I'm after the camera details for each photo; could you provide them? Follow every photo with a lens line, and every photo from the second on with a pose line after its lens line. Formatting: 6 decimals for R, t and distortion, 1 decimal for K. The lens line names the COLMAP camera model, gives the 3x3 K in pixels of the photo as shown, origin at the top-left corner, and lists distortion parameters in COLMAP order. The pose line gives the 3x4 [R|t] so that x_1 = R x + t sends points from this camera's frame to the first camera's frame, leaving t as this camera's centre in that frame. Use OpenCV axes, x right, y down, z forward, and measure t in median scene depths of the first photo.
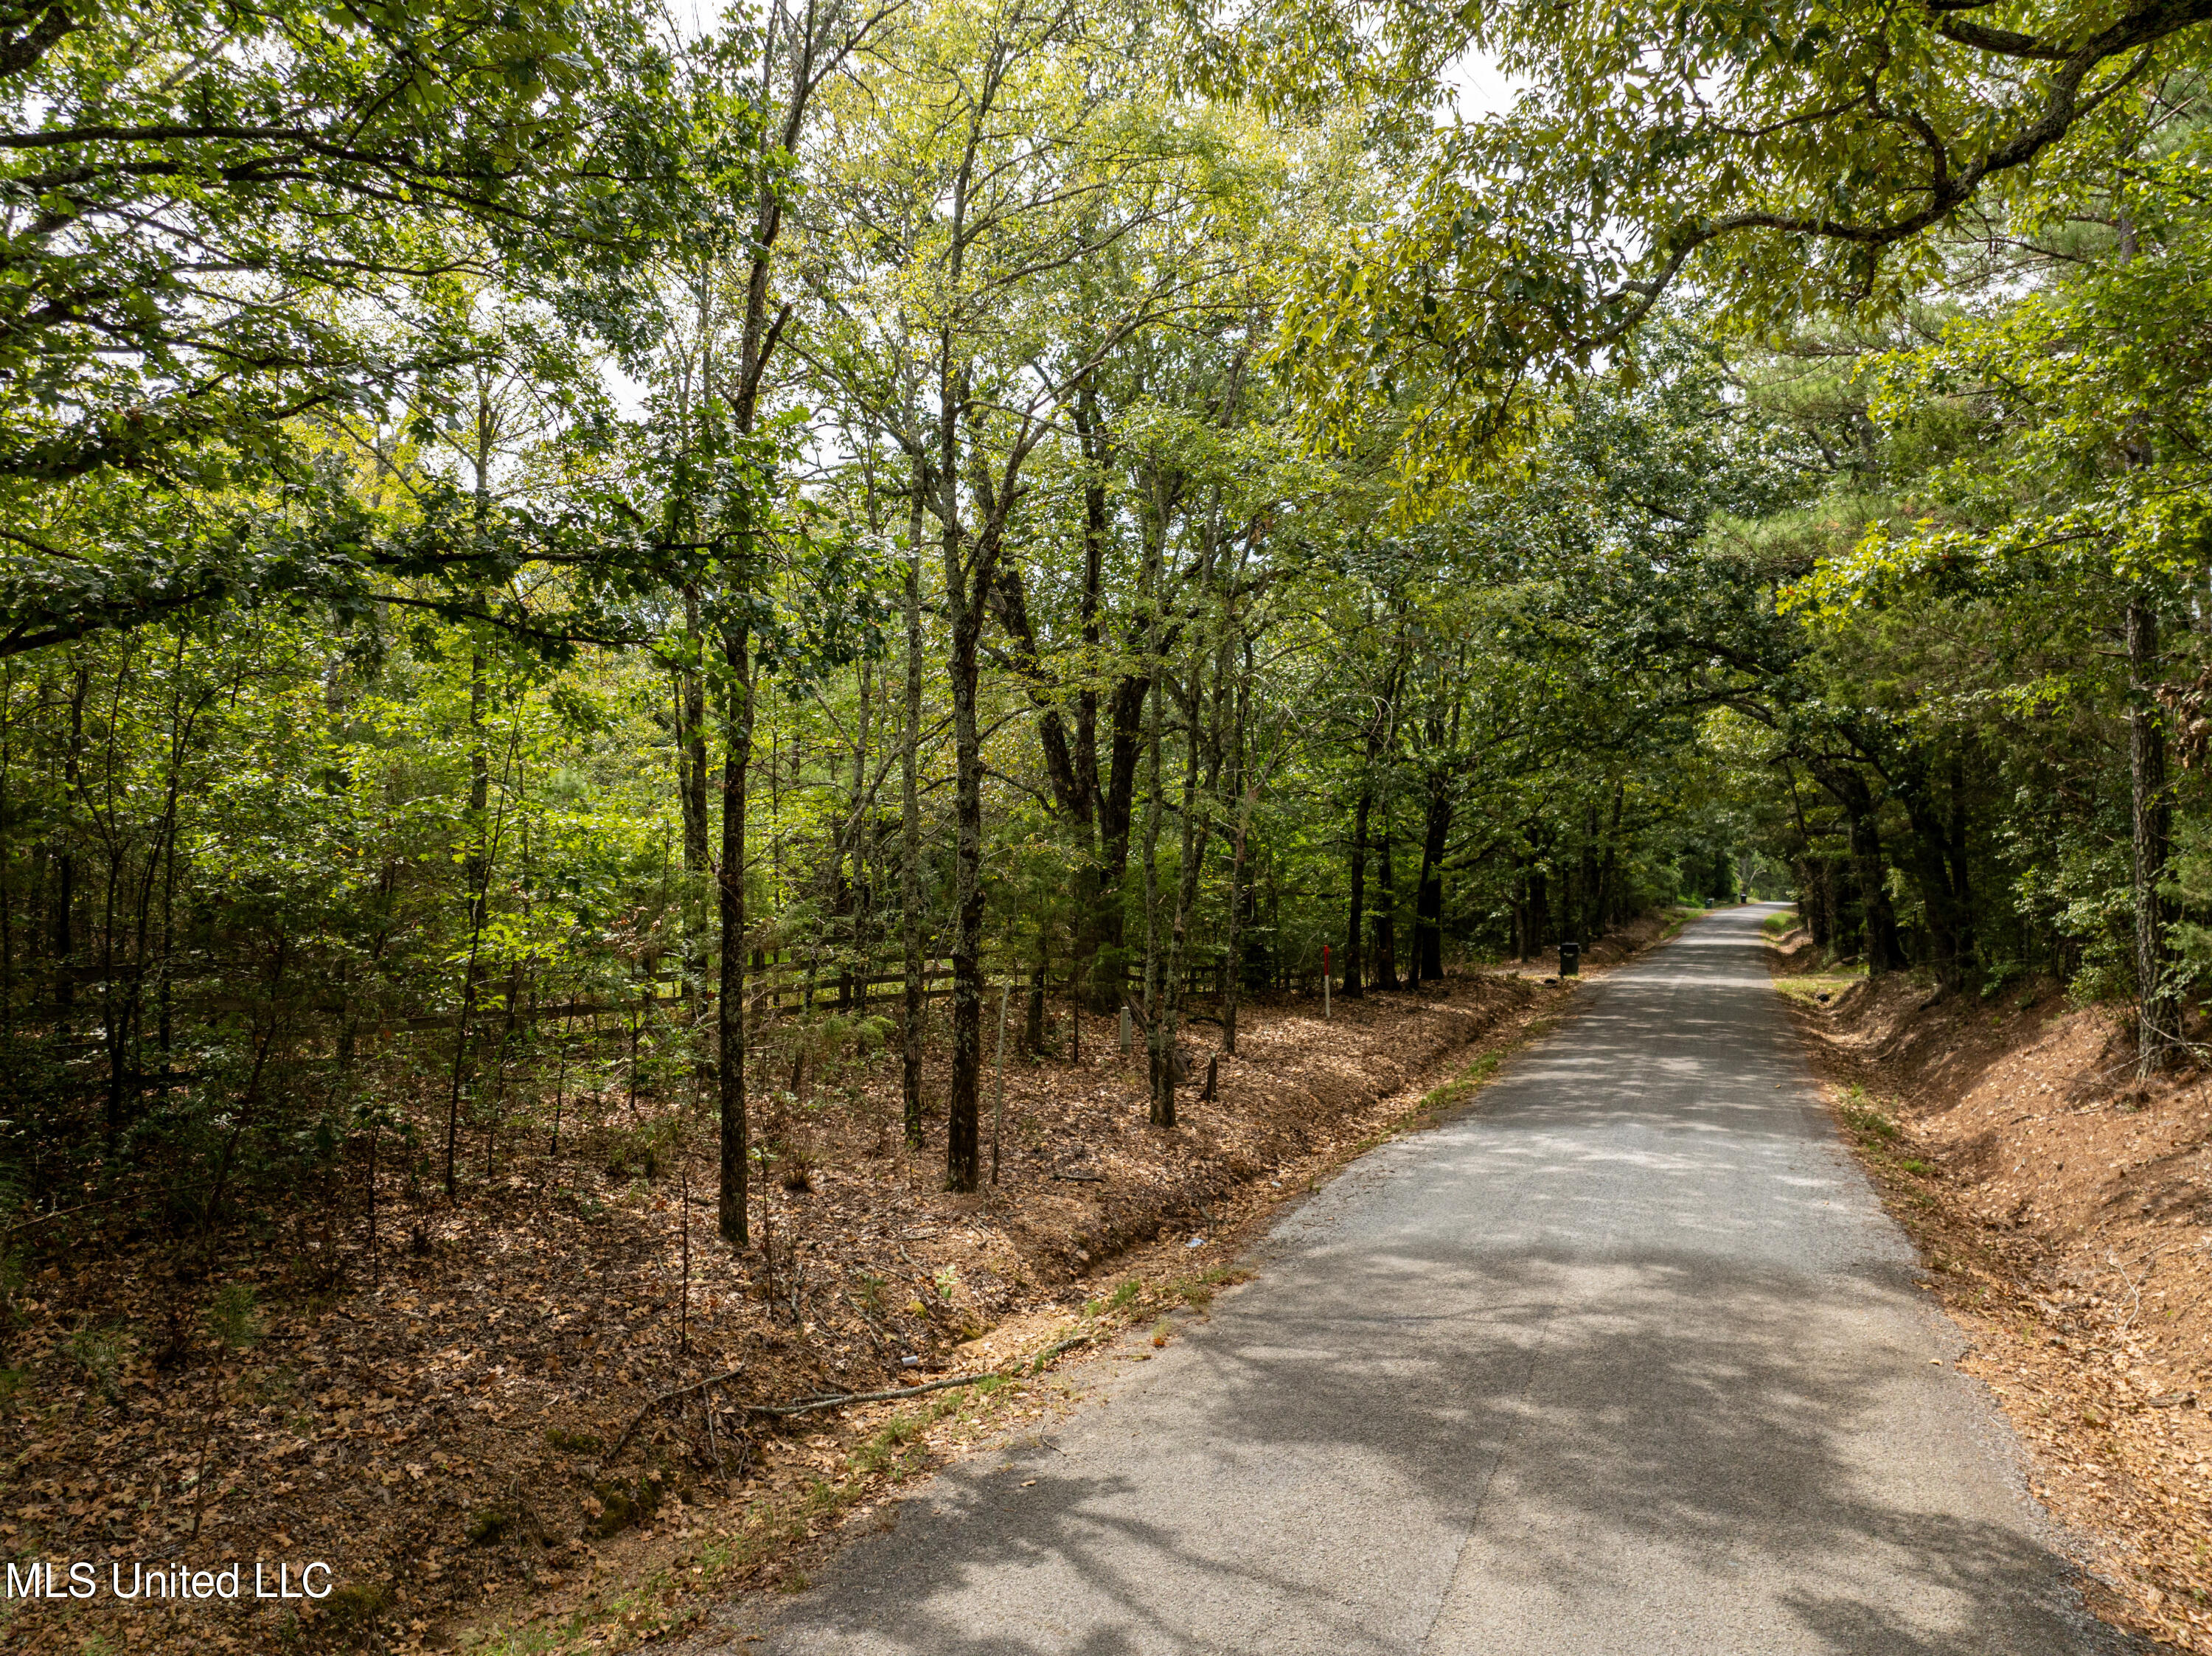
lens RADIAL K [[1572.3, 0, 1107.2], [0, 1572.3, 832.9], [0, 0, 1]] dist [-0.042520, 0.011898]
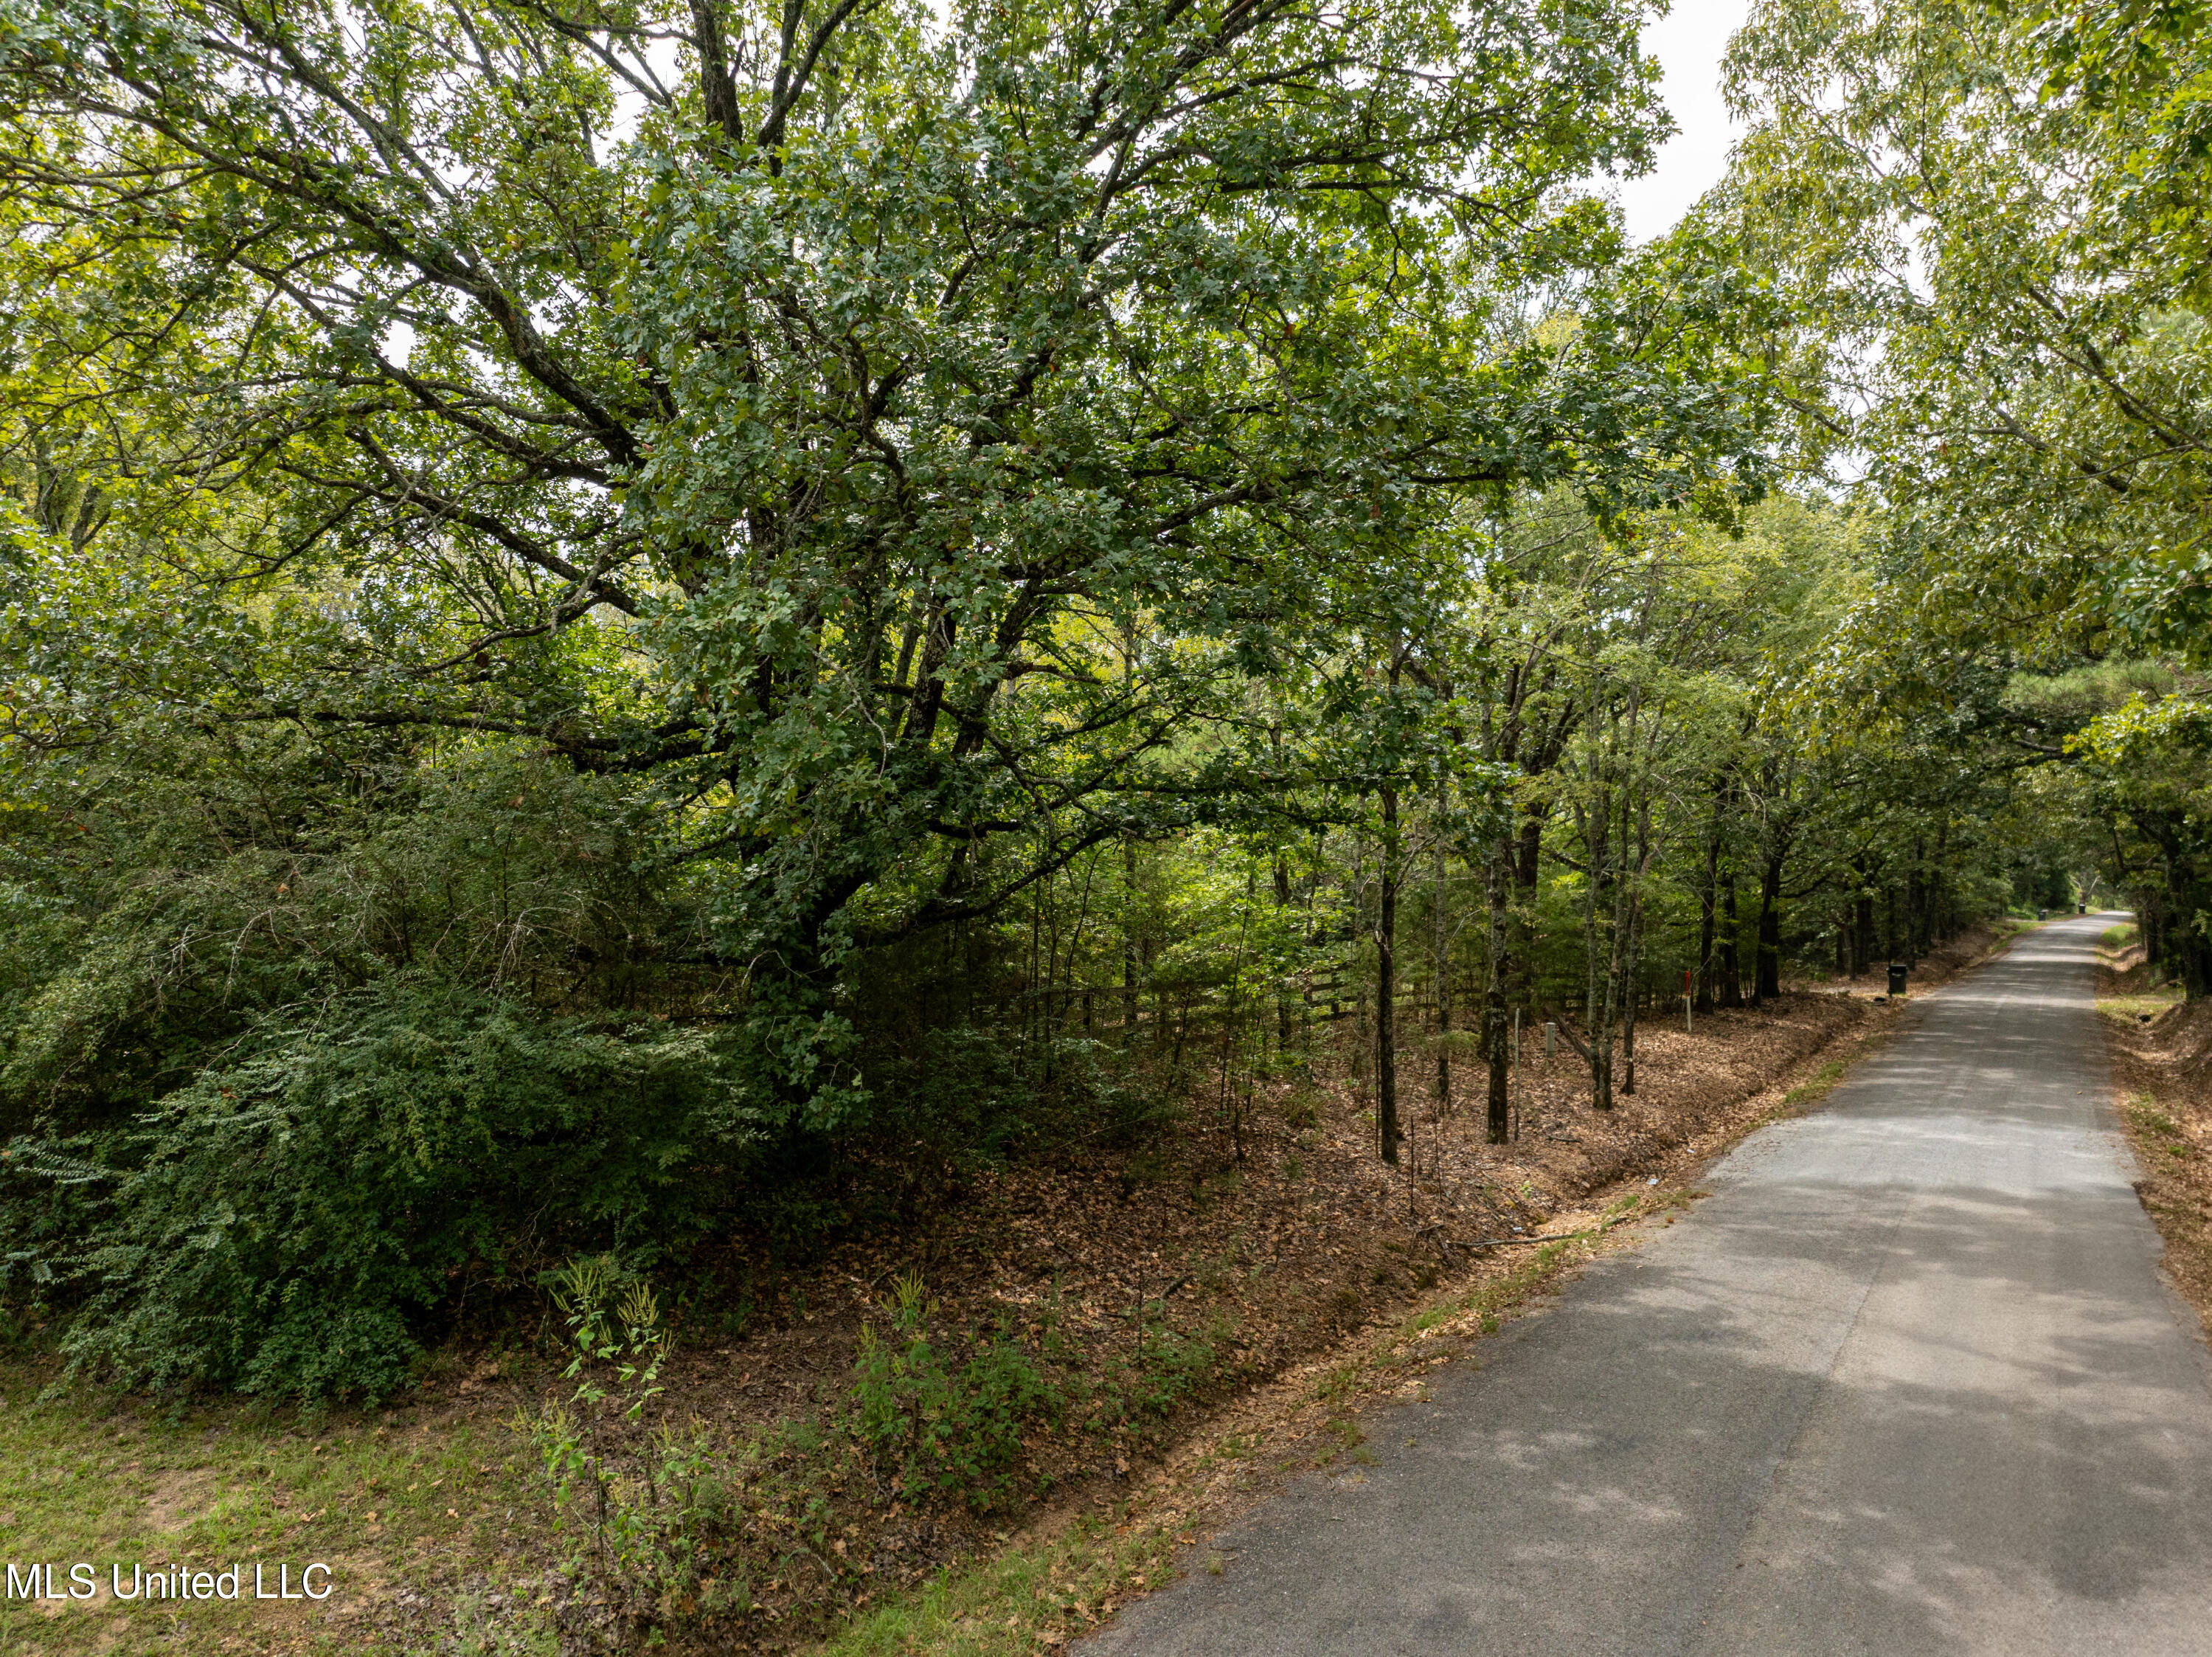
lens RADIAL K [[1572.5, 0, 1108.8], [0, 1572.5, 827.9], [0, 0, 1]] dist [-0.042520, 0.011898]
pose [[0.984301, -0.006209, -0.176391, -0.096655], [0.005525, 0.999975, -0.004369, -0.040271], [0.176414, 0.003326, 0.984310, -0.296604]]
